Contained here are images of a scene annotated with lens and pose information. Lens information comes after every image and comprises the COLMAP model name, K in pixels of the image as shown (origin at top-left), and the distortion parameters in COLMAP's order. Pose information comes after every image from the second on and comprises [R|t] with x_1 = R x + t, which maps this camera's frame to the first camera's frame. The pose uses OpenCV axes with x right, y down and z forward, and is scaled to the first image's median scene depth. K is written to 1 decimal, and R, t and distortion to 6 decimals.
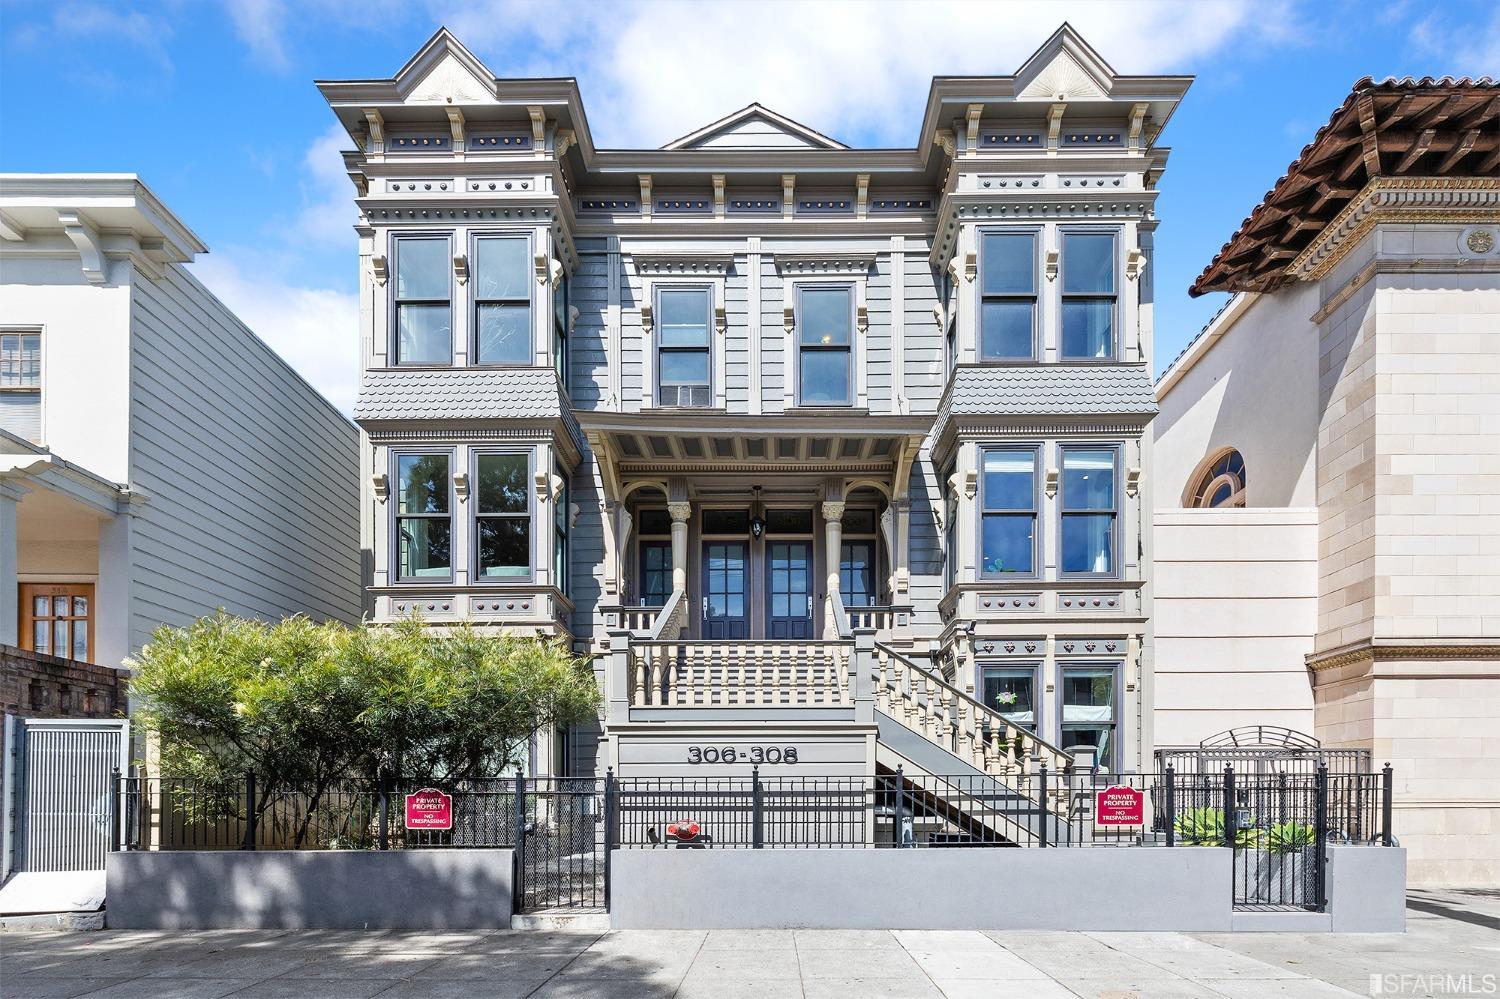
lens RADIAL K [[644.1, 0, 750.0], [0, 644.1, 499.5], [0, 0, 1]] dist [-0.000914, -0.000107]
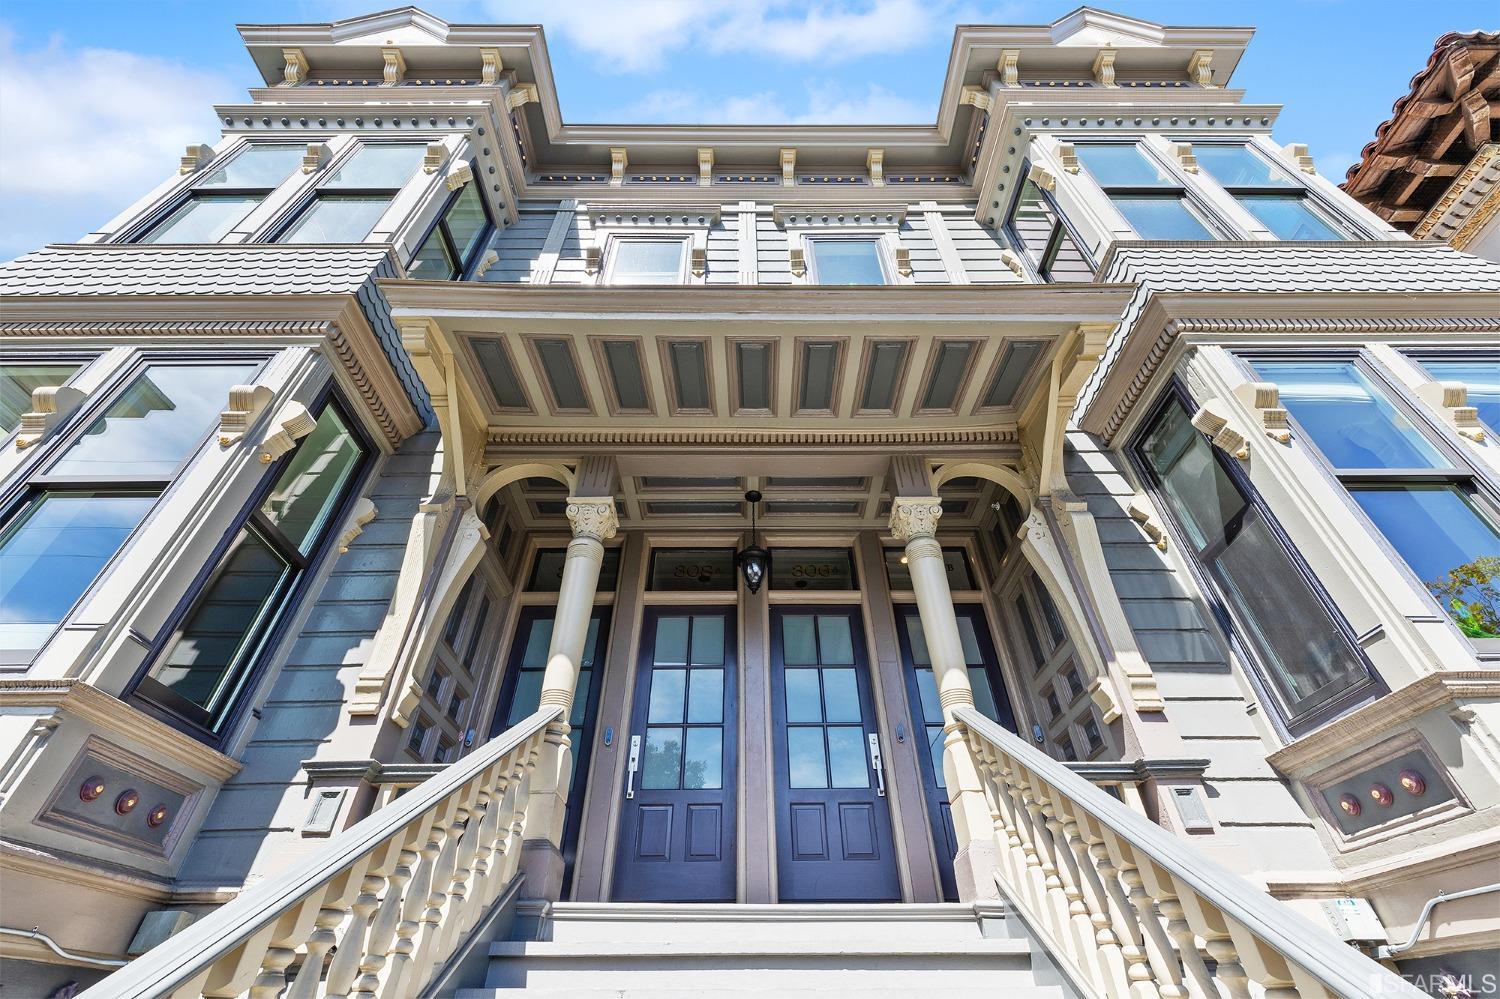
lens RADIAL K [[628.0, 0, 752.4], [0, 628.0, 325.6], [0, 0, 1]] dist [-0.002496, -0.000250]
pose [[0.999639, 0.014253, 0.022796, -0.003970], [-0.003328, 0.906998, -0.421122, 0.080035], [-0.026678, 0.420894, 0.906718, 0.504857]]
